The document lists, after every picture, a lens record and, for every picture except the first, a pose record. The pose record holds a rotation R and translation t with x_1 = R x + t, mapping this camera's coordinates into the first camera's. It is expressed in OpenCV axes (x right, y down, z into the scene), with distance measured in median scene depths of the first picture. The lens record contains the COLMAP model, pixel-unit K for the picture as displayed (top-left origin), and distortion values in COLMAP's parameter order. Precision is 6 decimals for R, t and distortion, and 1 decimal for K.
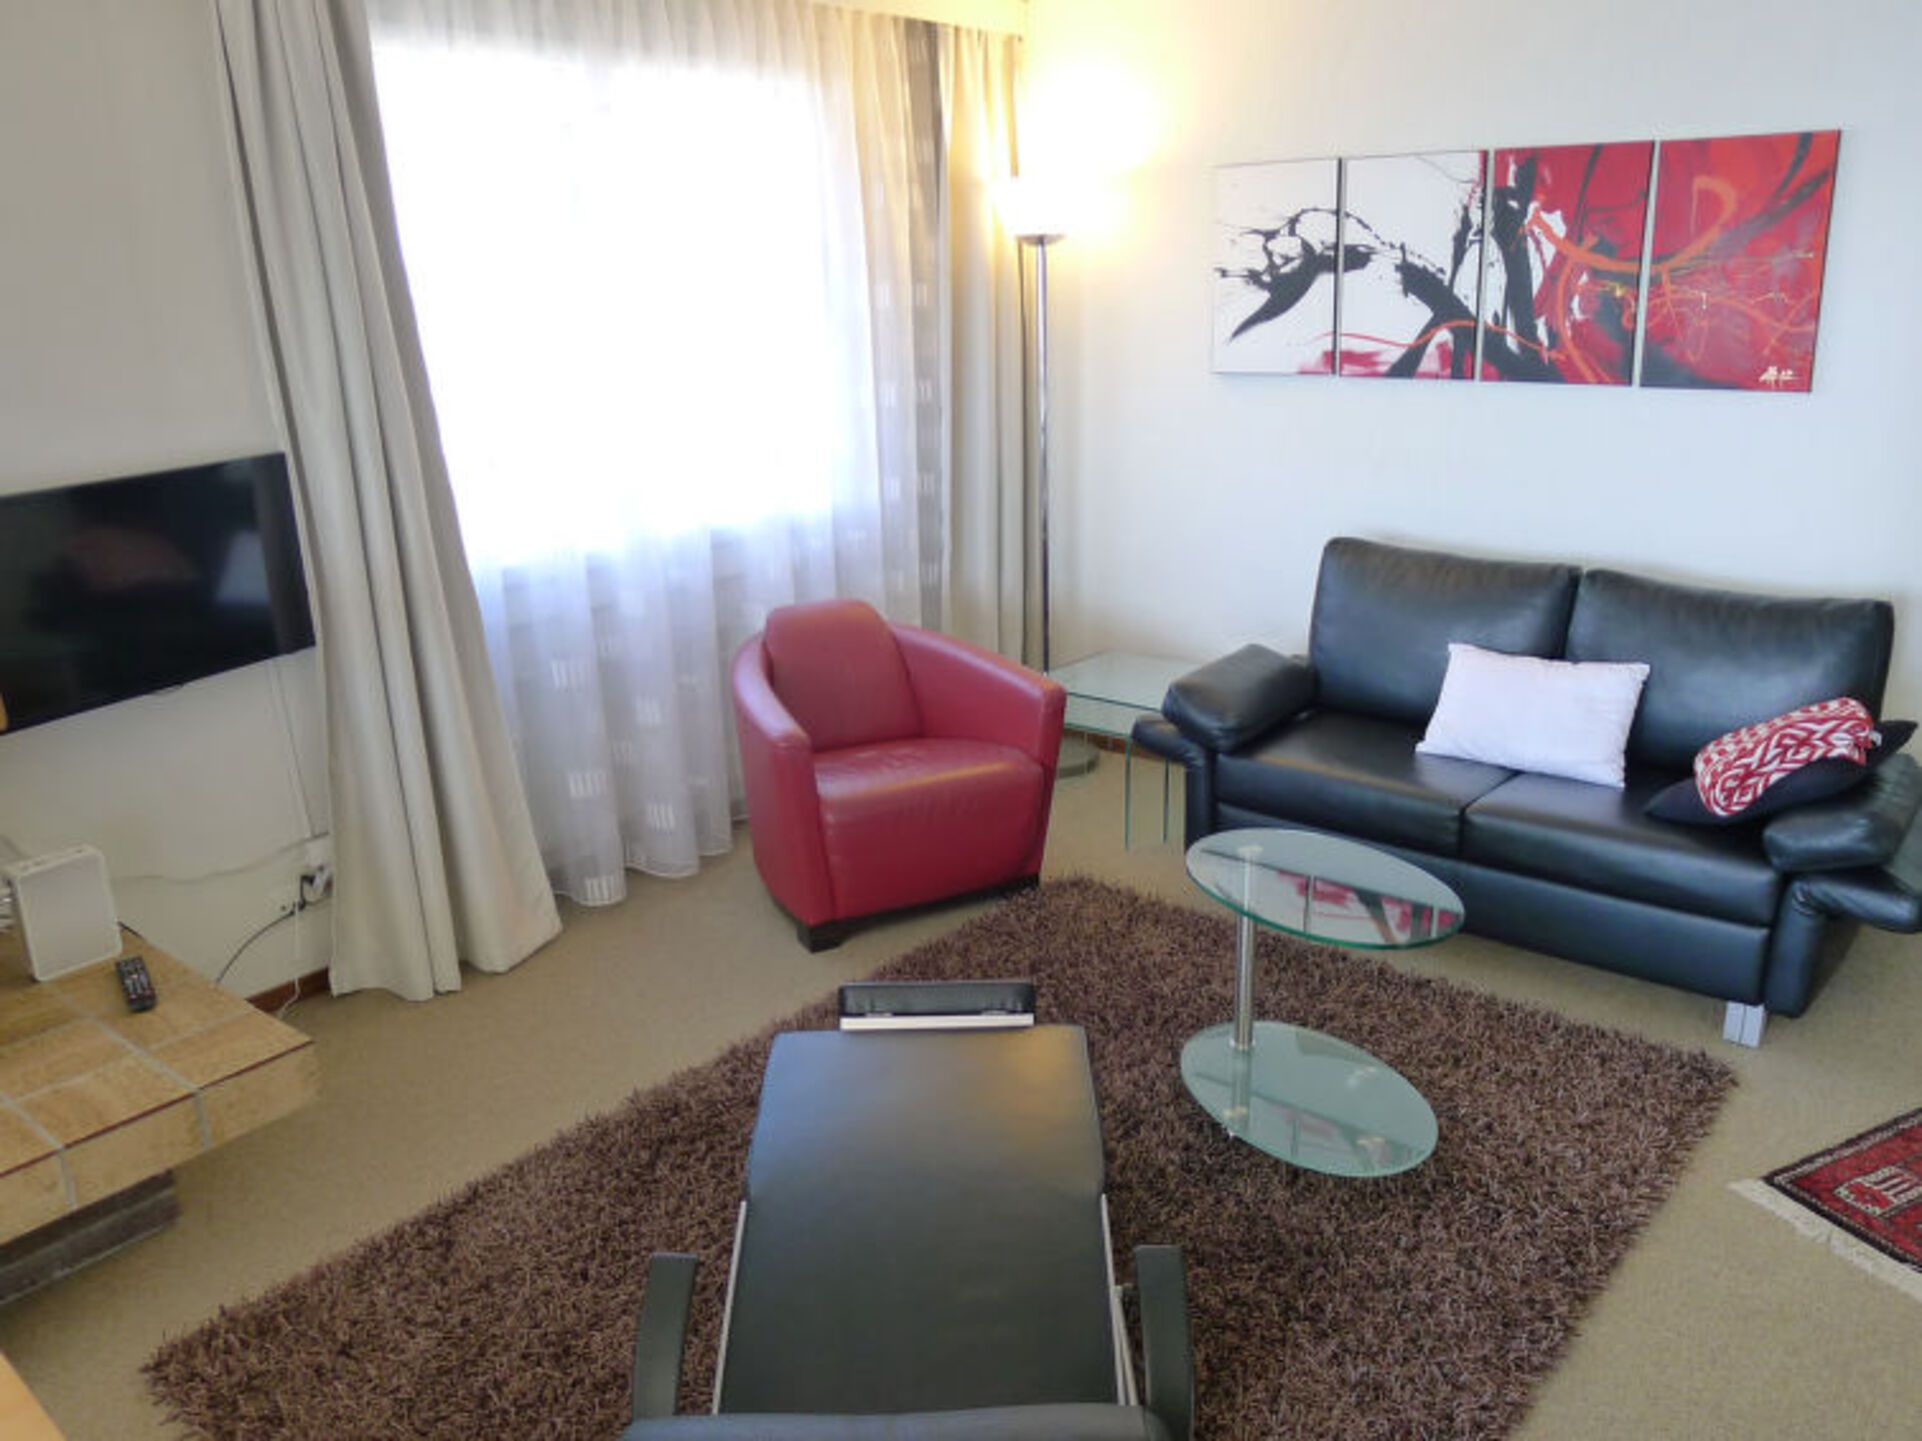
lens RADIAL K [[1544.7, 0, 966.3], [0, 1544.7, 766.6], [0, 0, 1]] dist [-0.009973, 0.006330]
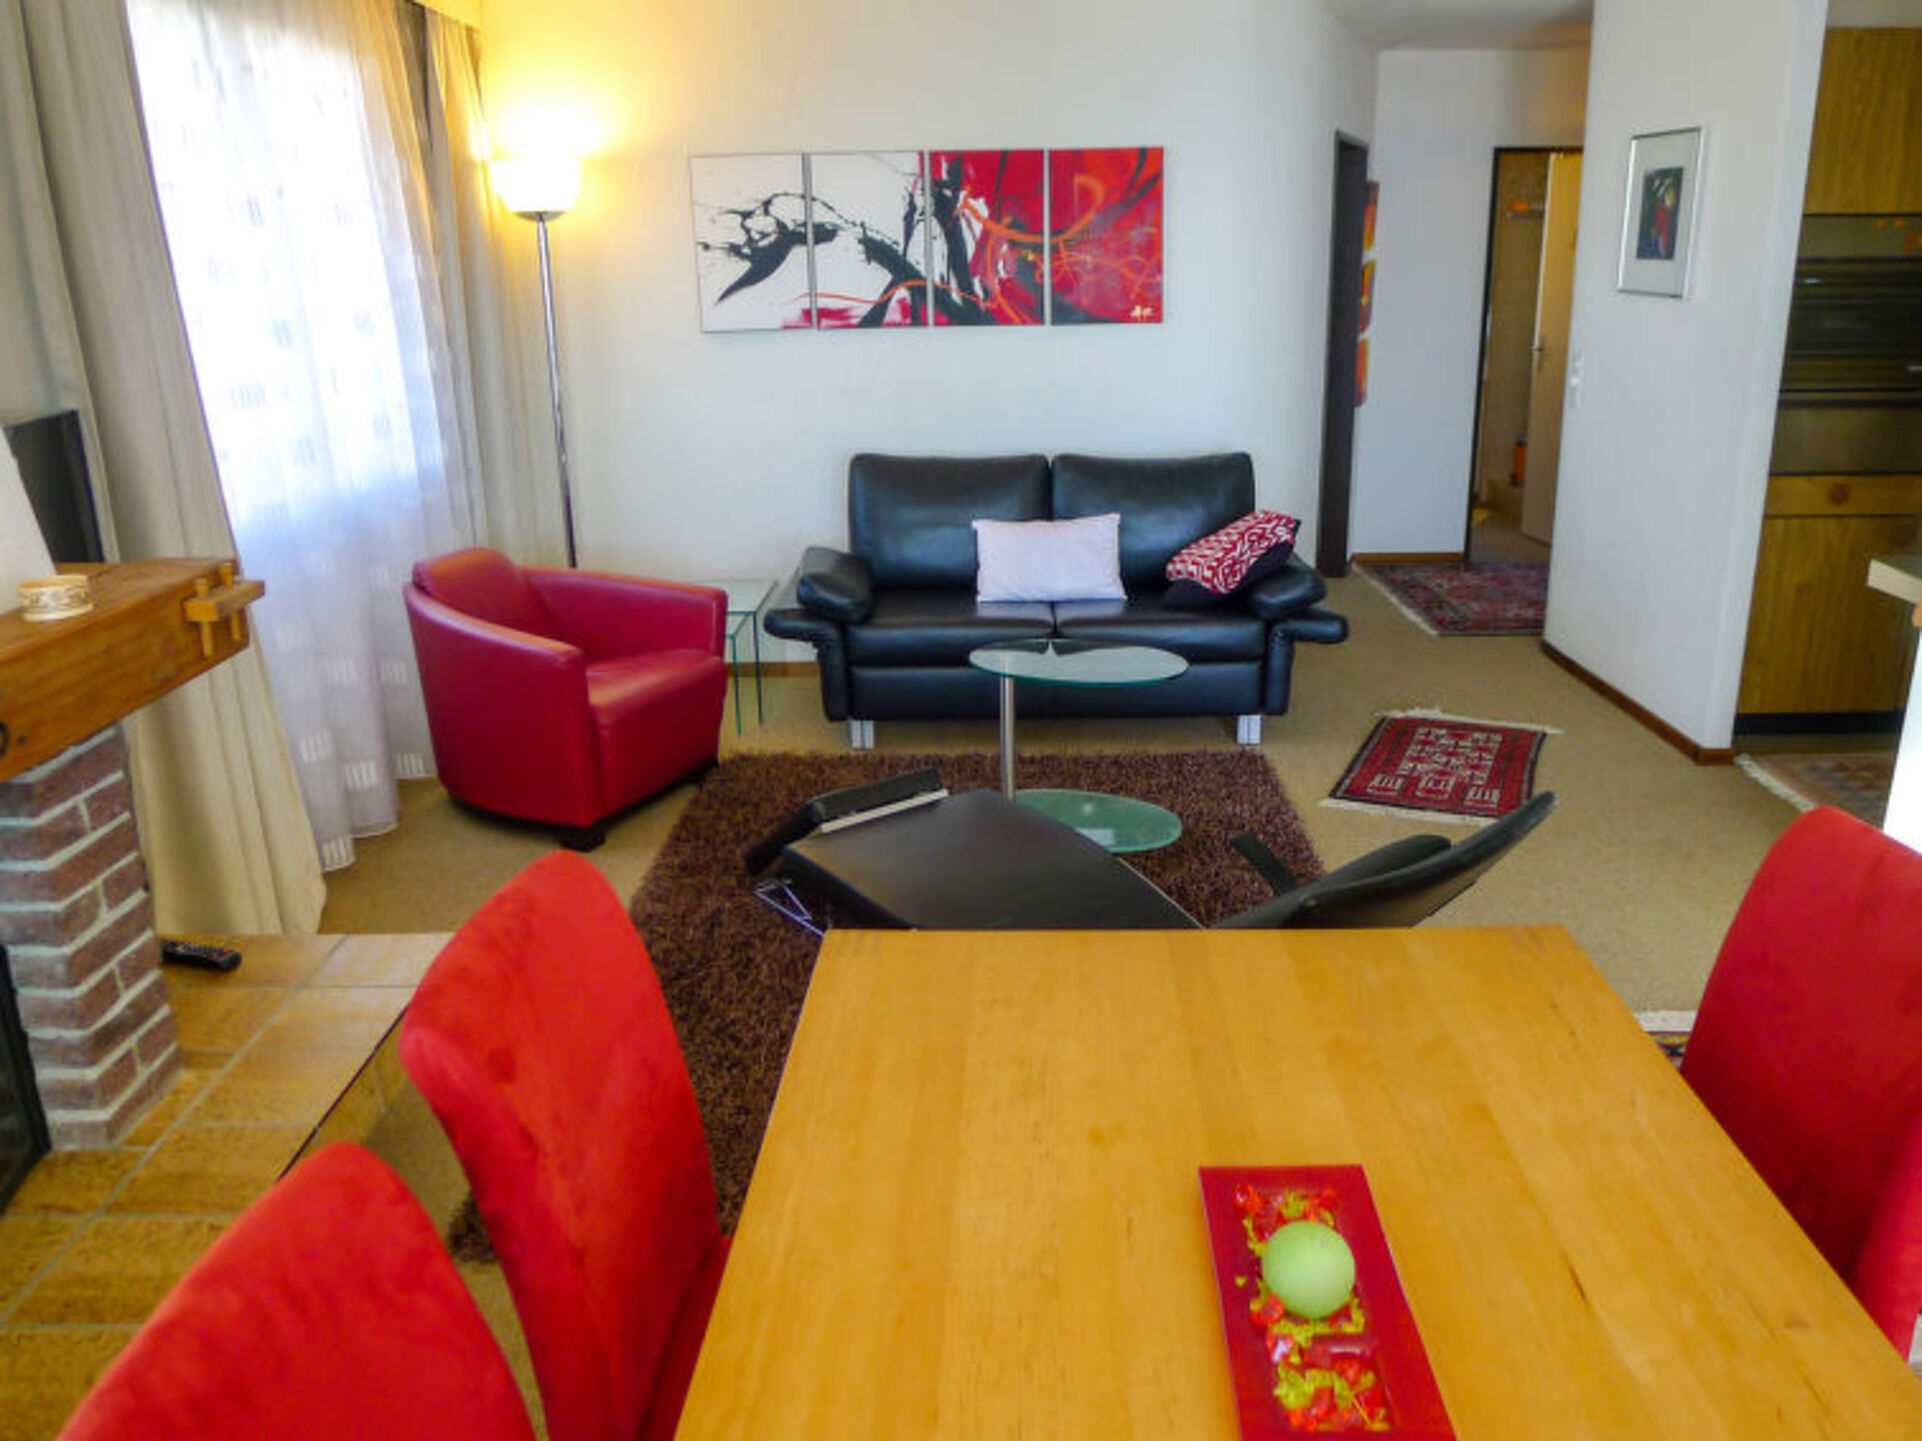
lens RADIAL K [[1544.7, 0, 966.3], [0, 1544.7, 766.6], [0, 0, 1]] dist [-0.009973, 0.006330]
pose [[0.781412, -0.191099, 0.594034, -0.522319], [0.197612, 0.978741, 0.054912, 0.052879], [-0.591899, 0.074479, 0.802563, -0.048369]]
